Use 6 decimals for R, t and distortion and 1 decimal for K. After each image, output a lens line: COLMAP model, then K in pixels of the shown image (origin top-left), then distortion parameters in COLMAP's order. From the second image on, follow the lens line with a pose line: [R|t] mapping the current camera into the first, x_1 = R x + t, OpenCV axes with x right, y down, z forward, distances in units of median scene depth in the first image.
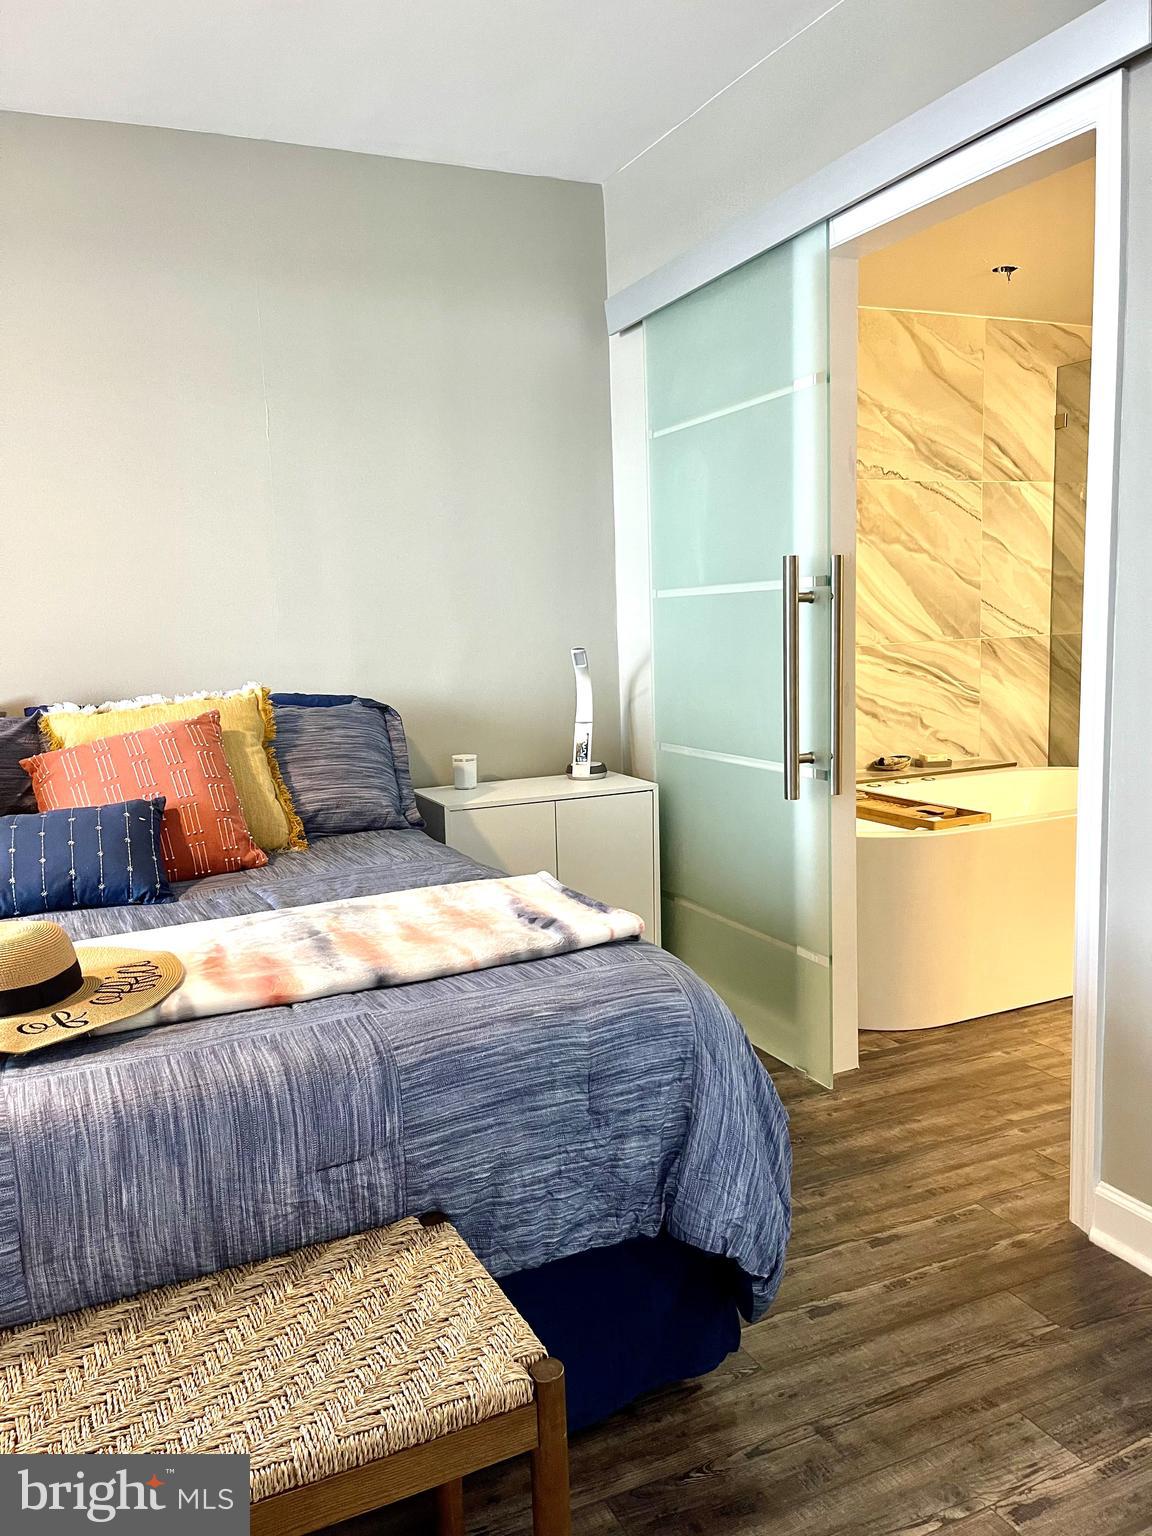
lens RADIAL K [[1170.1, 0, 564.7], [0, 1170.1, 770.4], [0, 0, 1]] dist [0.056954, -0.055292]
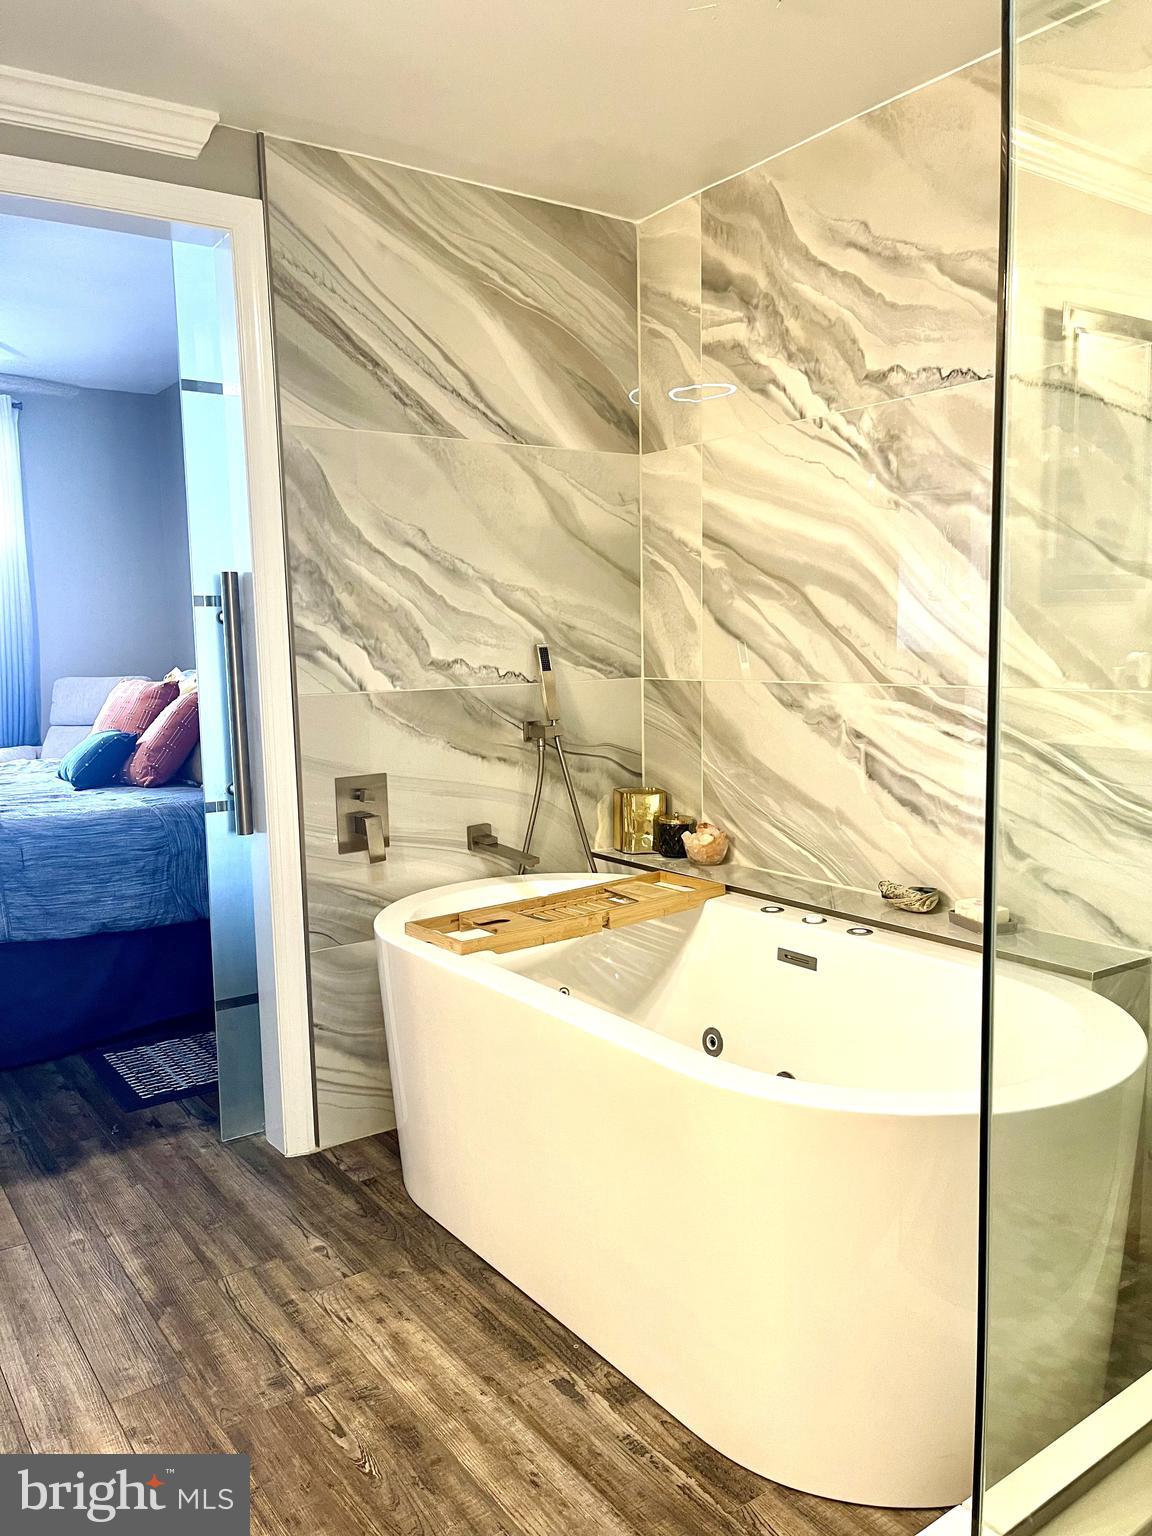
lens RADIAL K [[1170.1, 0, 578.3], [0, 1170.1, 764.5], [0, 0, 1]] dist [0.056954, -0.055292]
pose [[0.186941, 0.139429, -0.972426, 0.793002], [-0.124474, 0.985260, 0.117340, -0.115881], [0.974453, 0.099106, 0.201541, 0.731723]]
